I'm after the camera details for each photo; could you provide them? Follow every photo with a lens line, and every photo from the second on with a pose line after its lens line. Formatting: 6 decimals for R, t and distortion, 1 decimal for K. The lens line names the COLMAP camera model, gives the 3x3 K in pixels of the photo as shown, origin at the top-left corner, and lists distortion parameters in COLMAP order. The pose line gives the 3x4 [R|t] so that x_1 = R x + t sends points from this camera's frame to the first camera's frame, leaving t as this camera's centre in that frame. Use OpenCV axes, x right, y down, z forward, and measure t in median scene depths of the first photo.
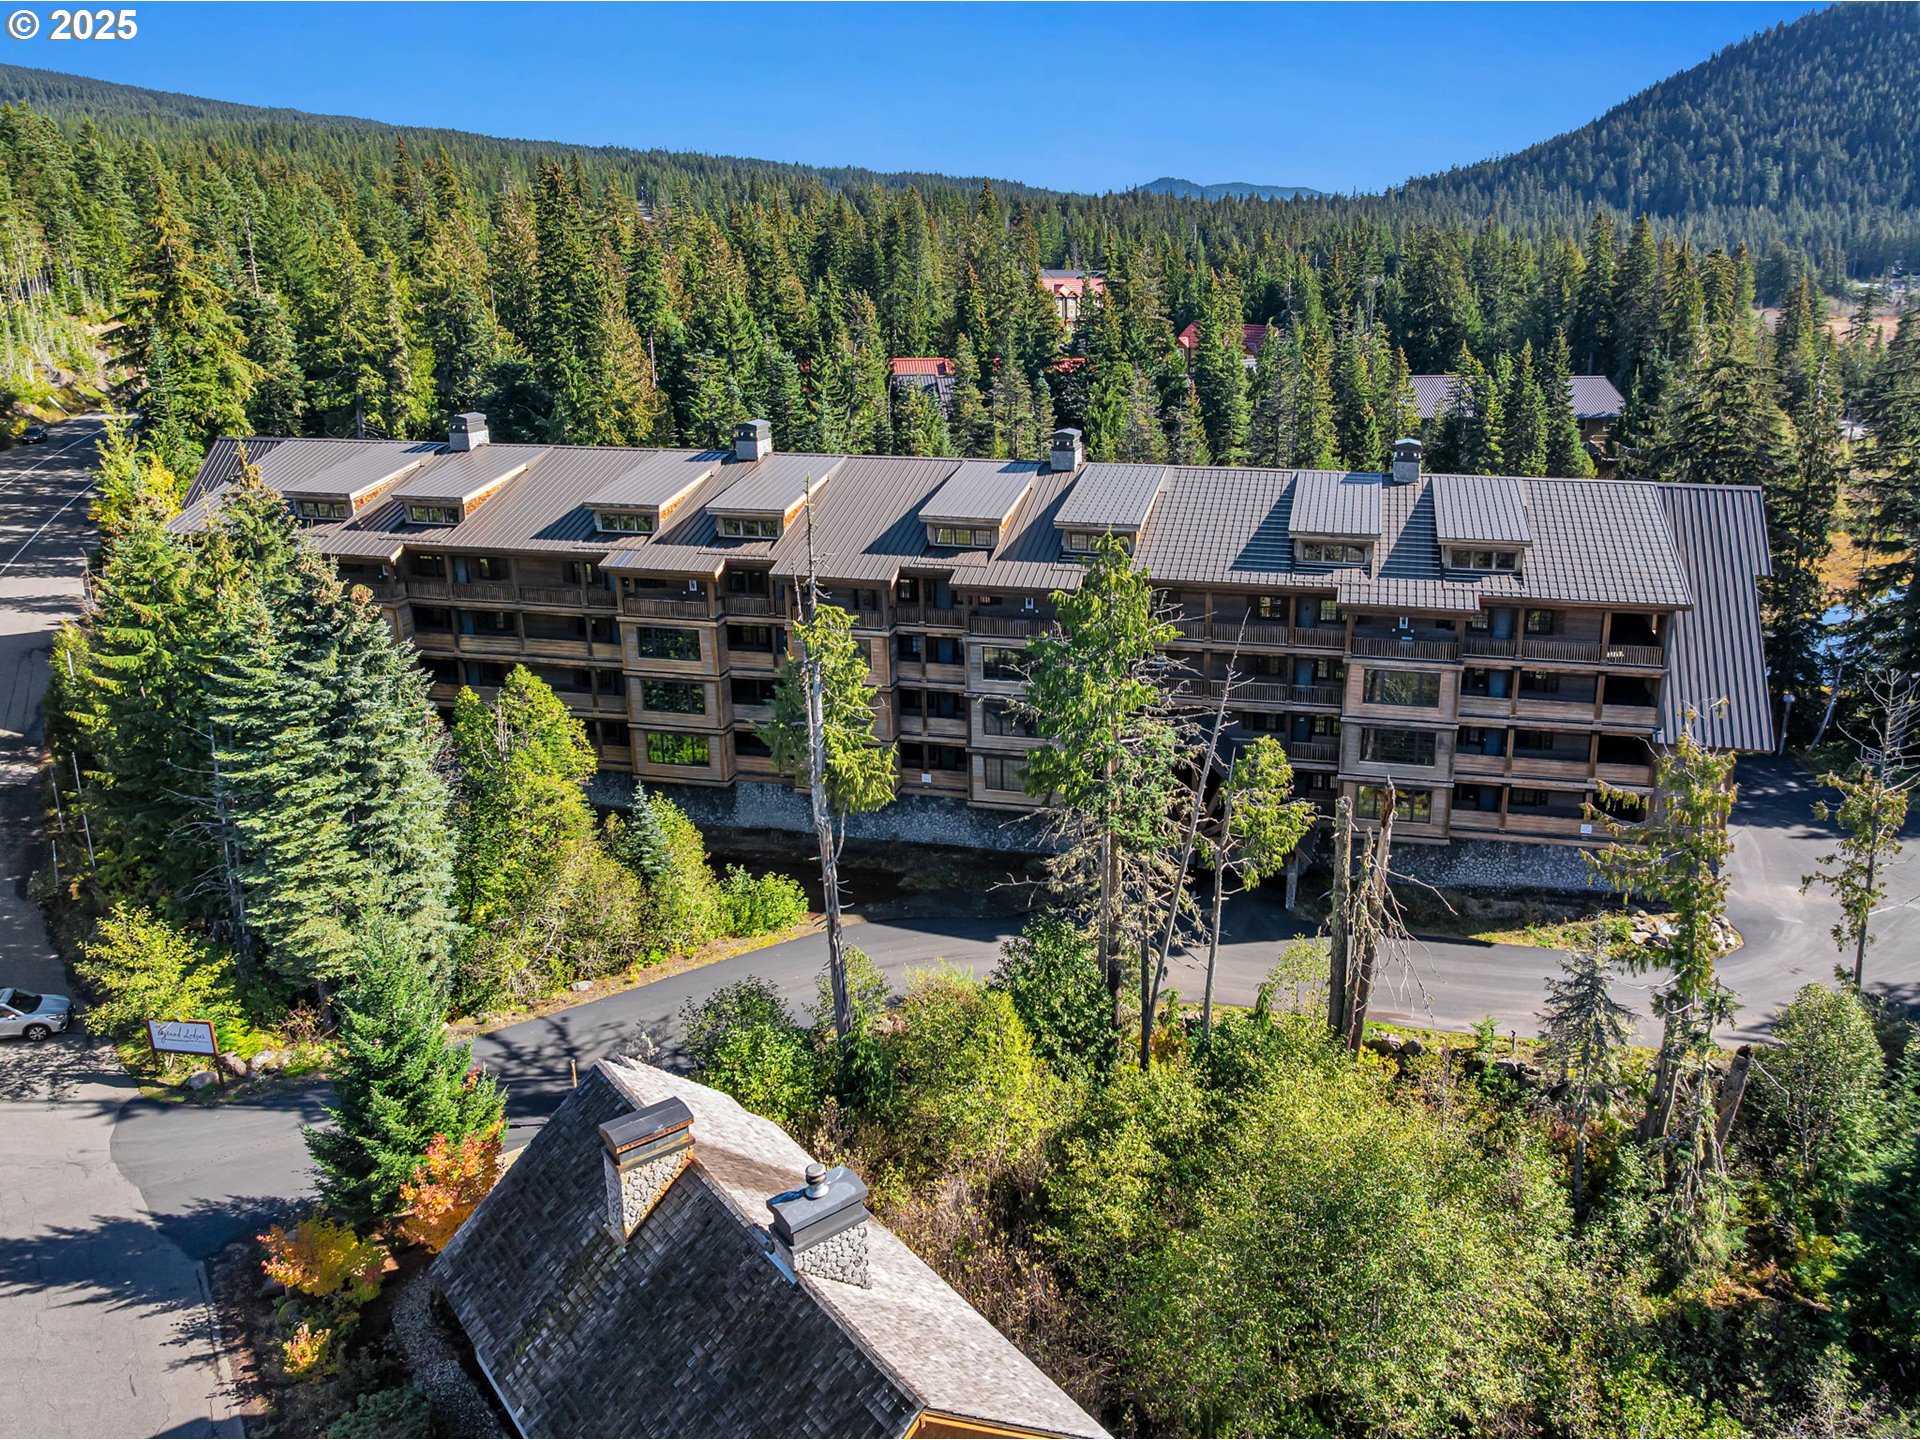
lens RADIAL K [[803.6, 0, 943.0], [0, 803.6, 710.7], [0, 0, 1]] dist [-0.003164, -0.000071]
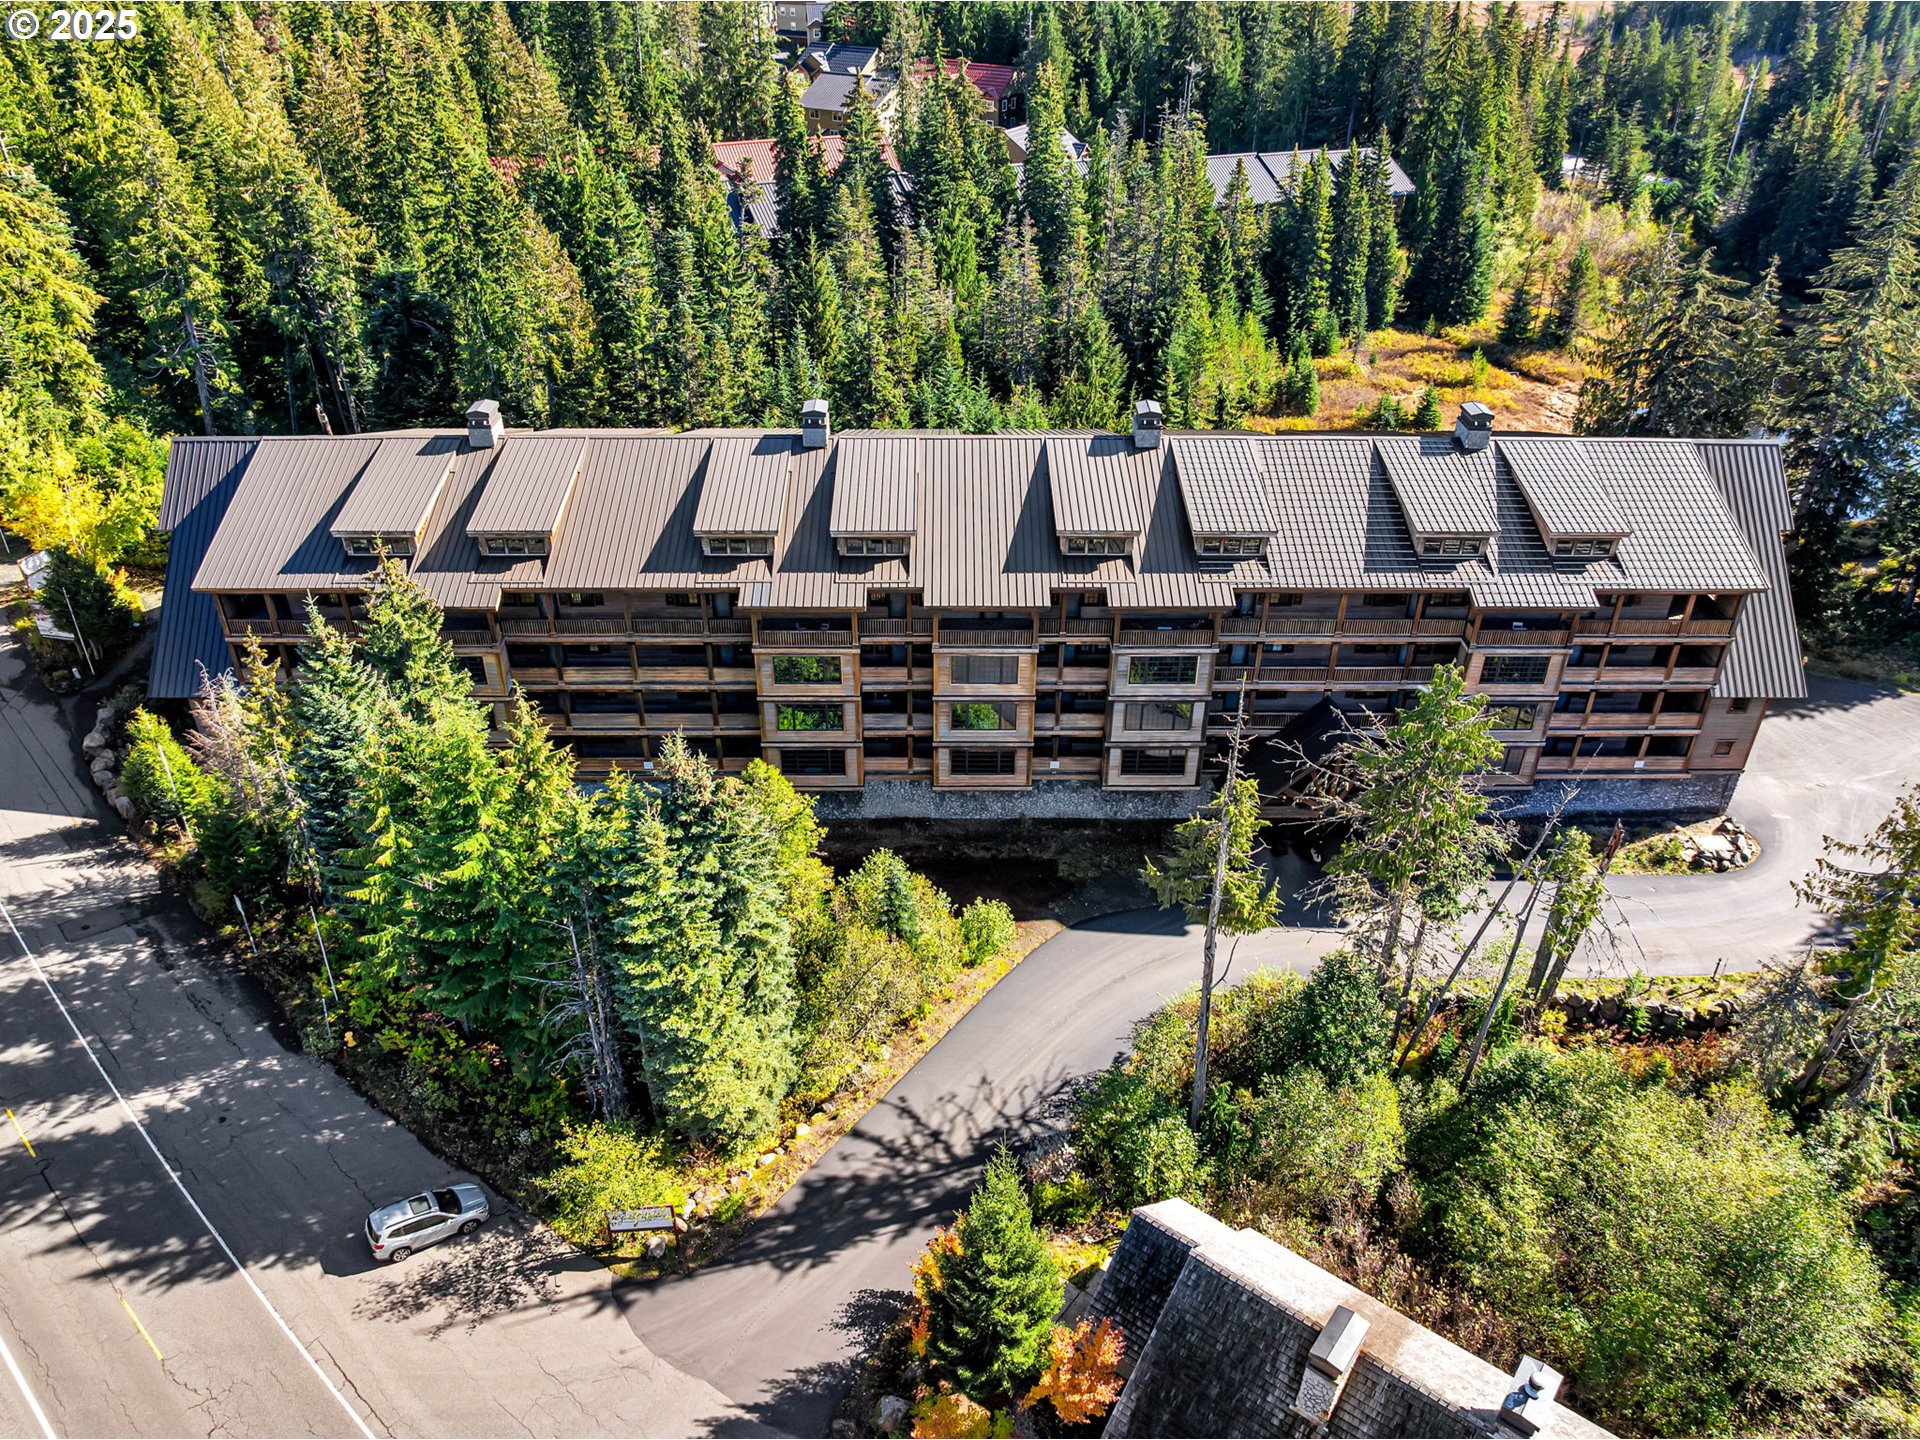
lens RADIAL K [[764.6, 0, 932.4], [0, 764.6, 697.5], [0, 0, 1]] dist [0.012147, -0.011640]
pose [[0.988543, -0.106955, 0.106502, -0.302080], [0.087549, 0.981088, 0.172633, -0.209542], [-0.122952, -0.161331, 0.979211, 0.032070]]
